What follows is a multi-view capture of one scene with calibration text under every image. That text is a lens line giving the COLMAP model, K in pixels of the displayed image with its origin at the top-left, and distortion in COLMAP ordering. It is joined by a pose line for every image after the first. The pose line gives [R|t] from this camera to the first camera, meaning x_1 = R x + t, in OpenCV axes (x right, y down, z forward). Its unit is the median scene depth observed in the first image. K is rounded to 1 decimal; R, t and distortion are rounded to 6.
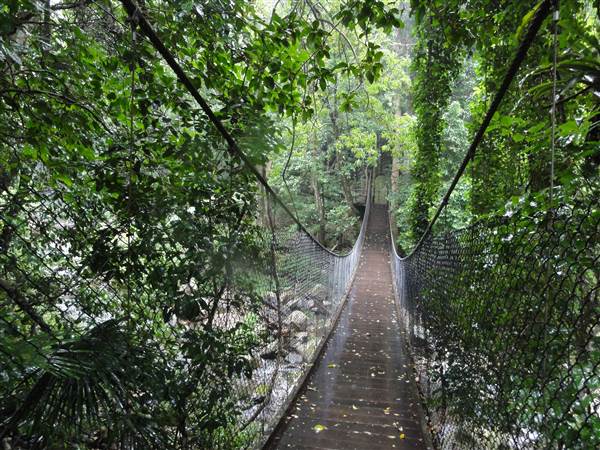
lens RADIAL K [[421.3, 0, 300.9], [0, 421.3, 223.5], [0, 0, 1]] dist [-0.003912, 0.001424]
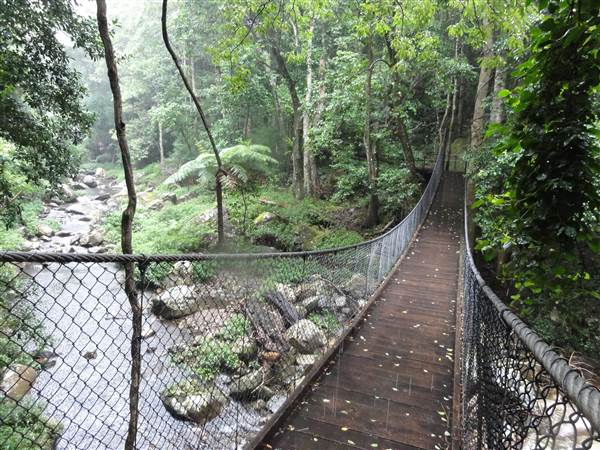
lens RADIAL K [[421.3, 0, 300.9], [0, 421.3, 223.5], [0, 0, 1]] dist [-0.003912, 0.001424]
pose [[0.984377, 0.041303, -0.171163, 0.063190], [-0.030460, 0.997388, 0.065501, 0.011451], [0.173421, -0.059264, 0.983063, 0.255464]]
